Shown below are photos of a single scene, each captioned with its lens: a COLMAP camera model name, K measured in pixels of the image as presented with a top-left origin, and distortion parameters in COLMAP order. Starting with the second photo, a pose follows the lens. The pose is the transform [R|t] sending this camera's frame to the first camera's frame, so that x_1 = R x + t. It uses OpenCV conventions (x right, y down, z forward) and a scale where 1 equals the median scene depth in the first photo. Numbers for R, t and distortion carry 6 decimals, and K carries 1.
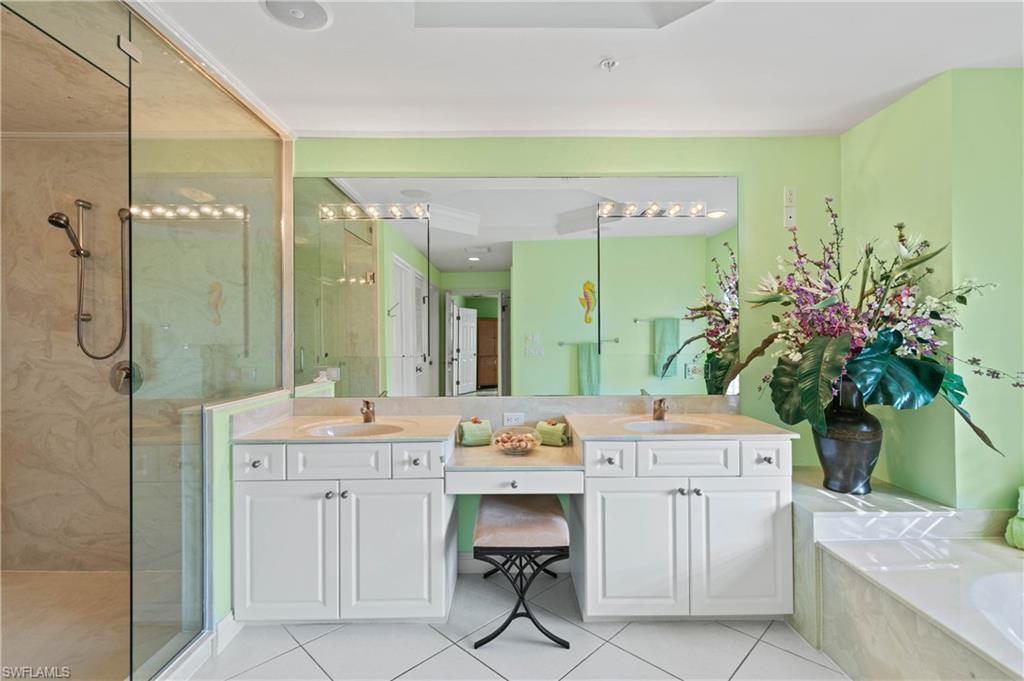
lens RADIAL K [[474.8, 0, 514.9], [0, 474.8, 337.2], [0, 0, 1]] dist [-0.001410, -0.000709]
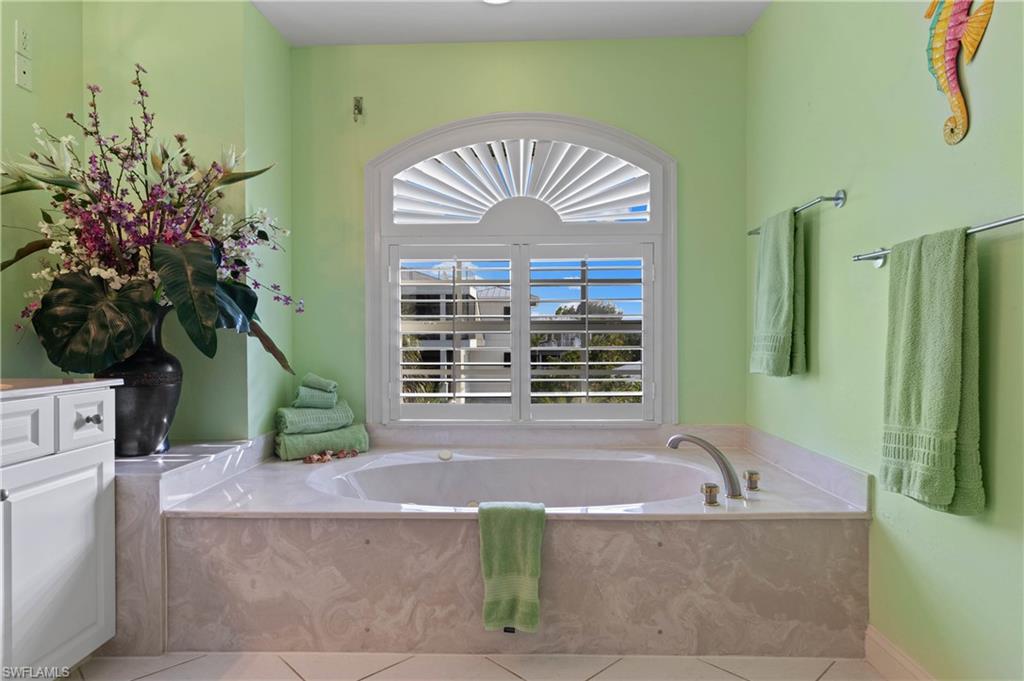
lens RADIAL K [[582.4, 0, 516.3], [0, 582.4, 343.3], [0, 0, 1]] dist [0.006080, 0.000368]
pose [[0.029223, -0.004908, 0.999561, -0.261872], [0.002513, 0.999985, 0.004837, 0.148945], [-0.999570, 0.002370, 0.029235, 0.382258]]
